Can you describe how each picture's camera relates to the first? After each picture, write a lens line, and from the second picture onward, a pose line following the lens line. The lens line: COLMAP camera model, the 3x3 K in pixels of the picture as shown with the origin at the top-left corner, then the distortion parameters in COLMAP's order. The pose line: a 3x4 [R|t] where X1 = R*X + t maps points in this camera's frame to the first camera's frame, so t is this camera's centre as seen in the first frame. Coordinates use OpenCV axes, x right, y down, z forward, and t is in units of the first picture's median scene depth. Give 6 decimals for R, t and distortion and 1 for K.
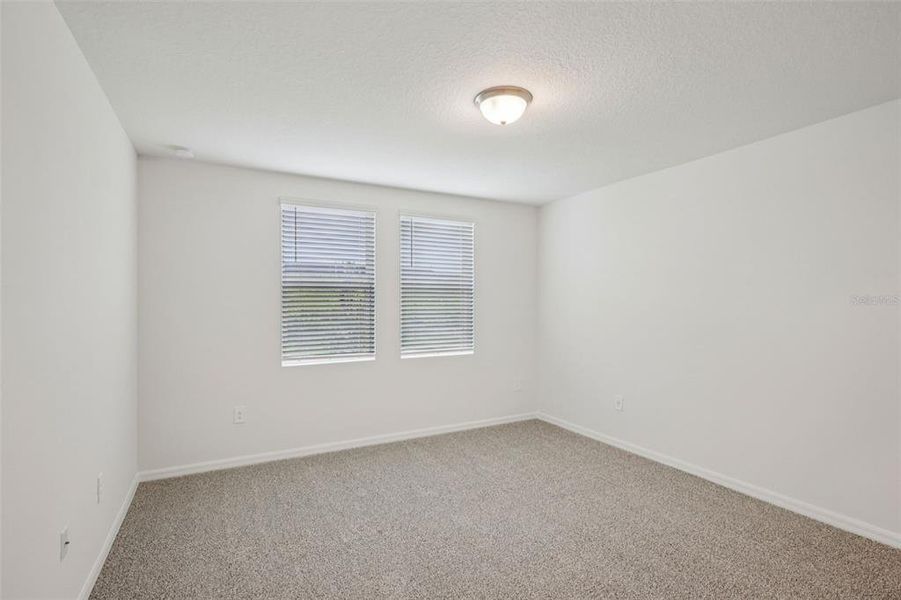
lens RADIAL K [[430.5, 0, 445.7], [0, 430.5, 300.2], [0, 0, 1]] dist [0.000111, -0.000021]
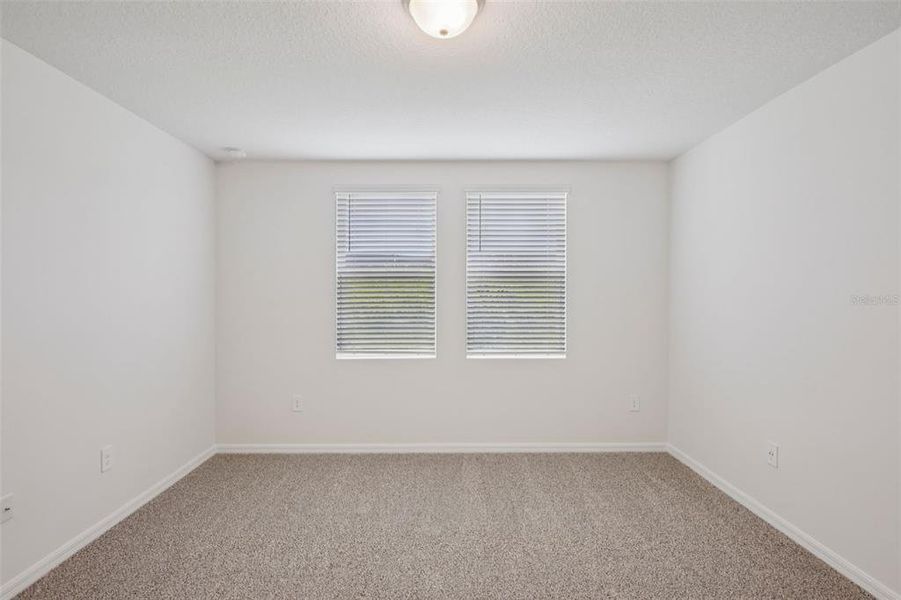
lens RADIAL K [[430.5, 0, 445.7], [0, 430.5, 300.2], [0, 0, 1]] dist [0.000111, -0.000021]
pose [[0.885336, 0.007955, -0.464884, 0.289468], [0.003159, 0.999728, 0.023124, -0.002058], [0.464942, -0.021941, 0.885069, 0.243522]]
